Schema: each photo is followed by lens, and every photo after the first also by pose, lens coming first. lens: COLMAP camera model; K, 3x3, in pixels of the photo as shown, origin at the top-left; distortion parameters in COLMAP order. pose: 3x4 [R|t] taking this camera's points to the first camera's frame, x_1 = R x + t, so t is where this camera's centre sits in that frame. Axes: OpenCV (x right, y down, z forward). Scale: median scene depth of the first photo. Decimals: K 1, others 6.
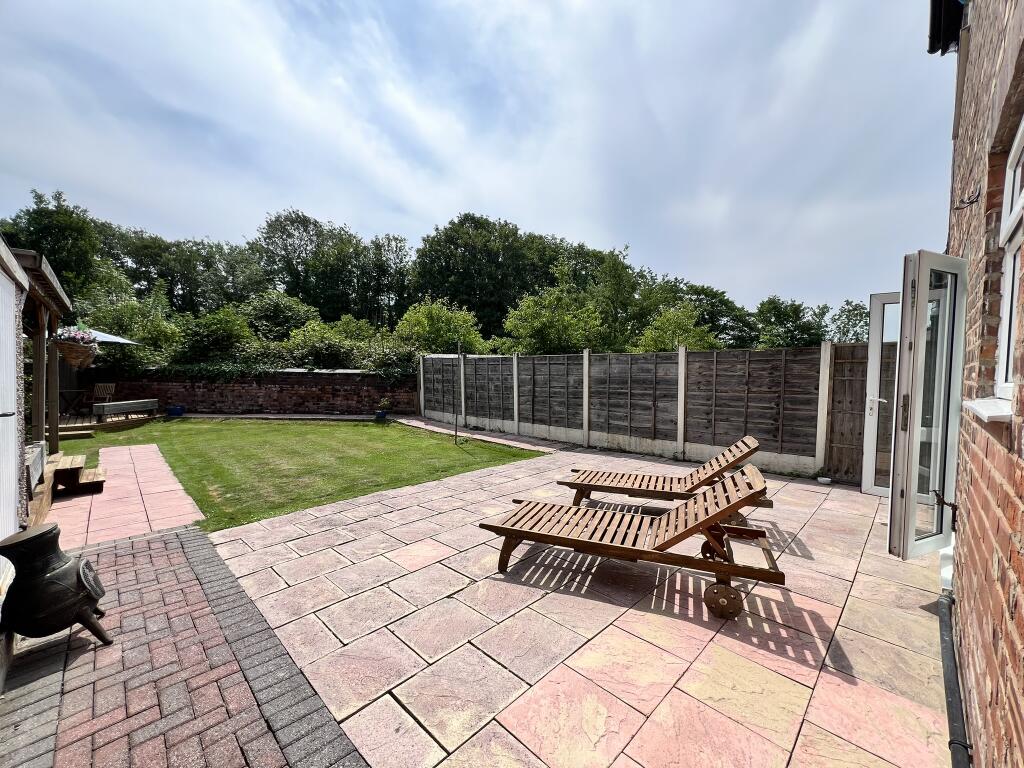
lens RADIAL K [[410.8, 0, 509.3], [0, 410.8, 385.9], [0, 0, 1]] dist [-0.000678, 0.000156]
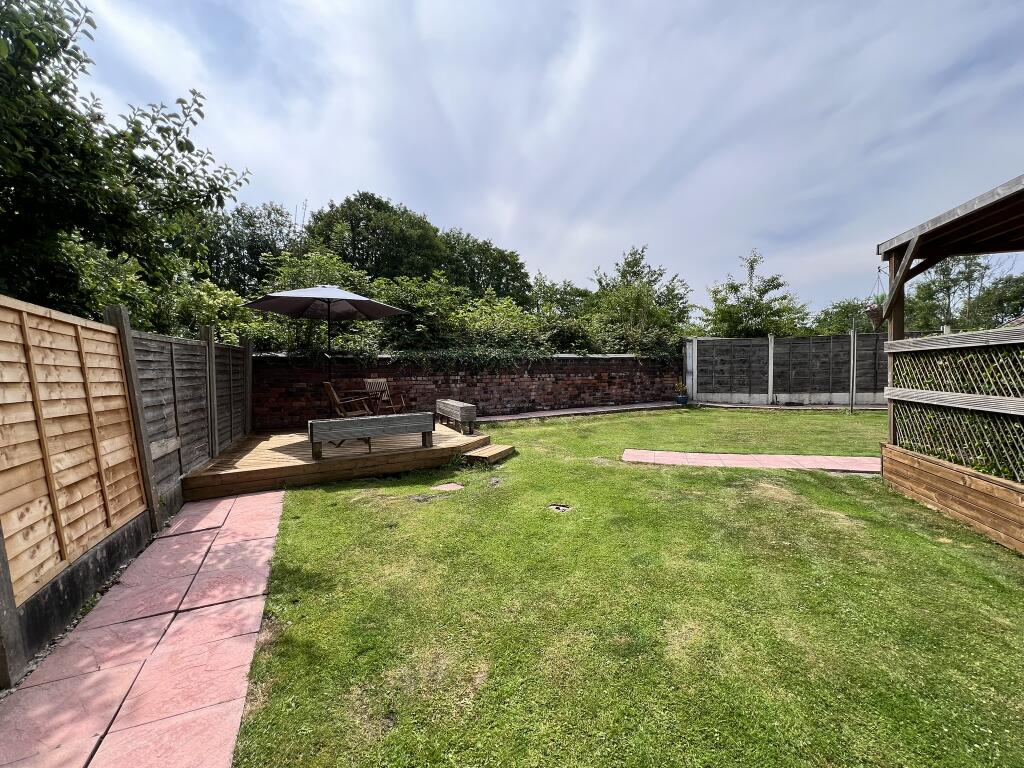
lens RADIAL K [[410.8, 0, 509.6], [0, 410.8, 384.8], [0, 0, 1]] dist [-0.000678, 0.000156]
pose [[0.893992, -0.048111, 0.445493, -0.997245], [0.049511, 0.998737, 0.008503, 0.007618], [-0.445339, 0.014455, 0.895245, 0.320229]]
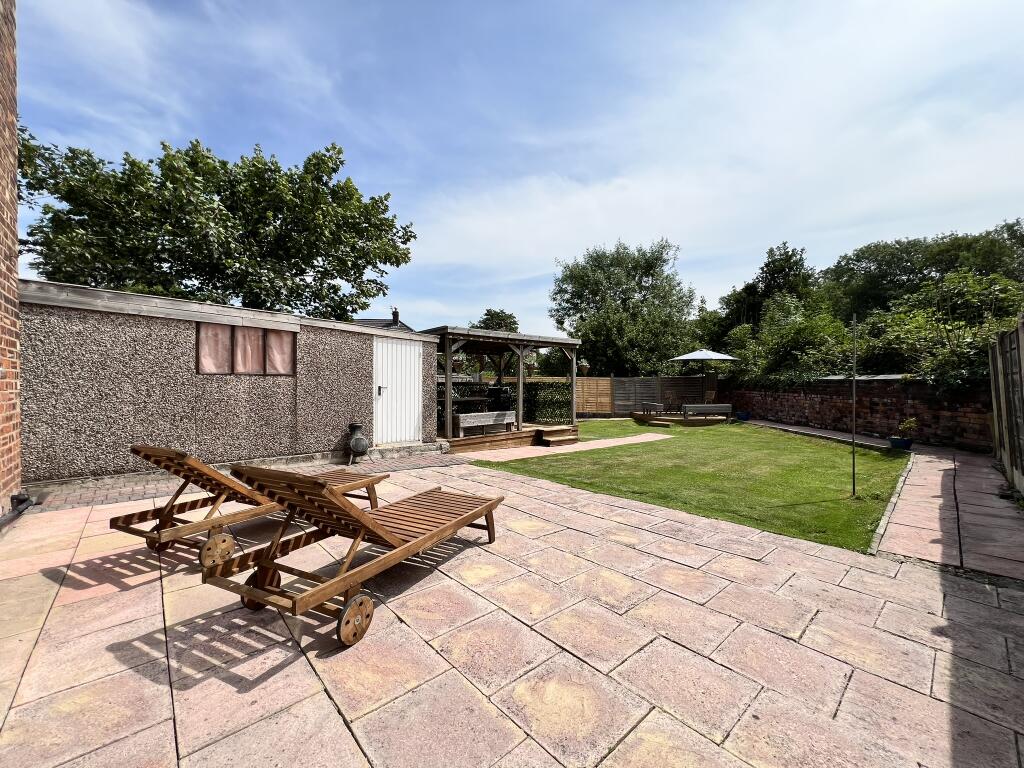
lens RADIAL K [[410.8, 0, 512.4], [0, 410.8, 380.3], [0, 0, 1]] dist [-0.000678, 0.000156]
pose [[-0.047142, -0.018815, -0.998711, 0.327214], [-0.038452, 0.999116, -0.017007, 0.006167], [0.998148, 0.037601, -0.047824, 0.398066]]
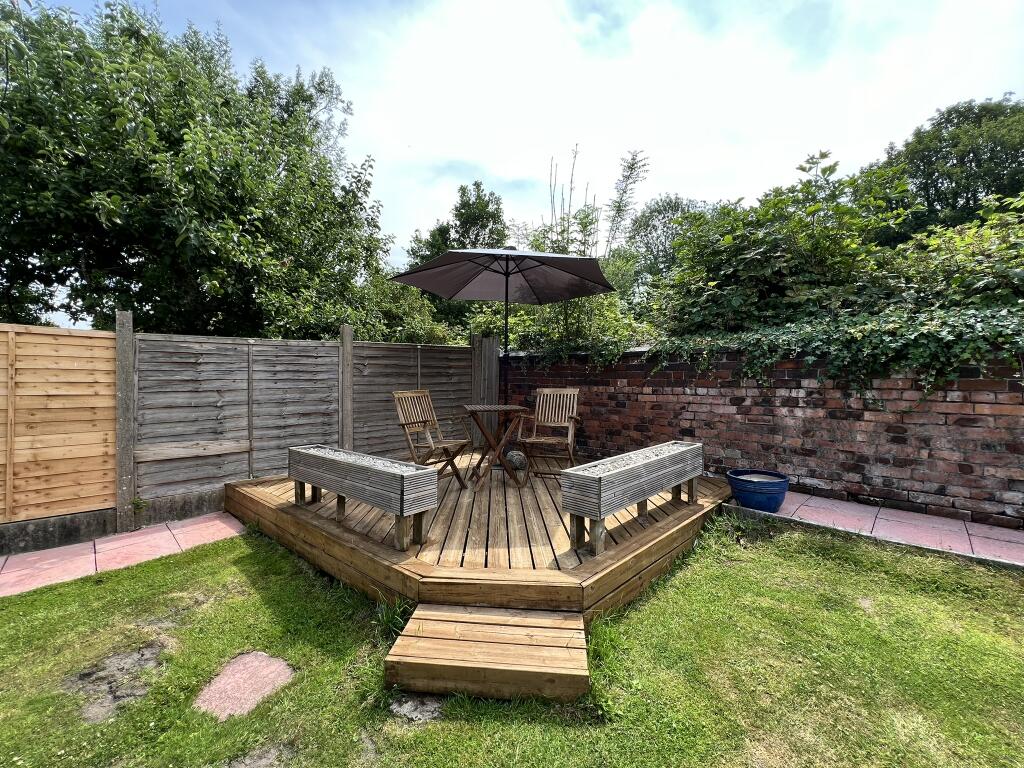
lens RADIAL K [[412.1, 0, 507.7], [0, 412.1, 382.5], [0, 0, 1]] dist [-0.002622, 0.000215]
pose [[0.727306, -0.013685, -0.686177, -0.705671], [-0.013525, 0.999321, -0.034267, 0.001689], [0.686180, 0.034203, 0.726627, 0.650310]]
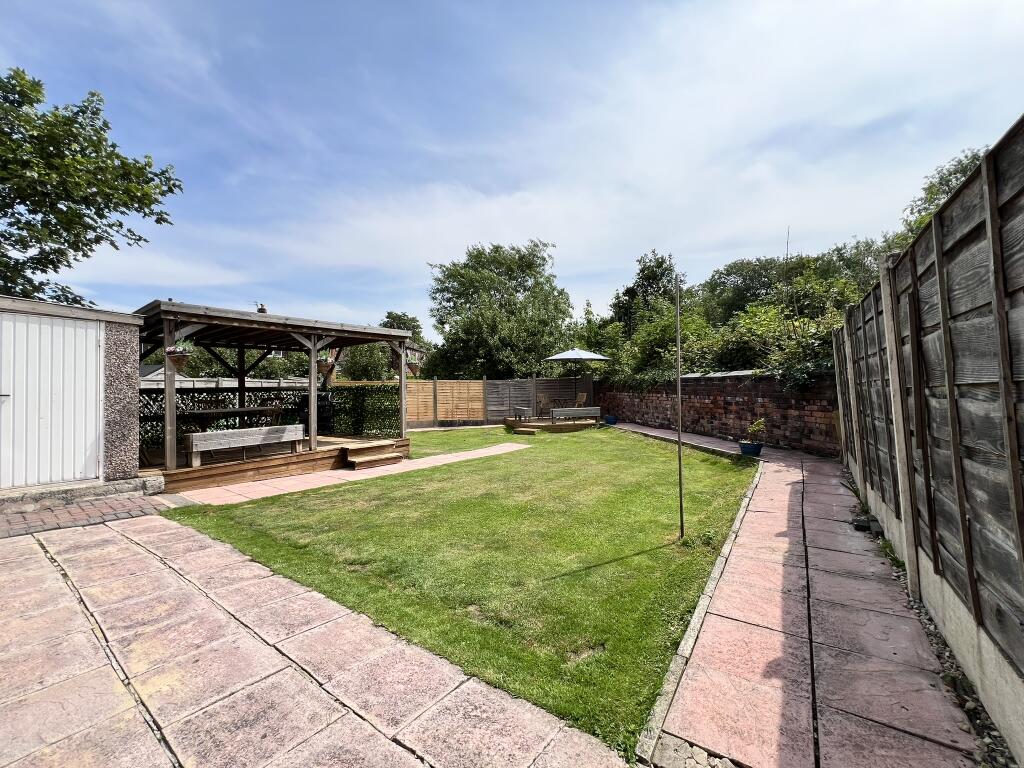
lens RADIAL K [[410.8, 0, 510.3], [0, 410.8, 379.4], [0, 0, 1]] dist [-0.000678, 0.000156]
pose [[0.155501, -0.036030, -0.987178, 0.169365], [-0.019526, 0.999027, -0.039539, 0.005518], [0.987643, 0.025424, 0.154646, 0.555246]]
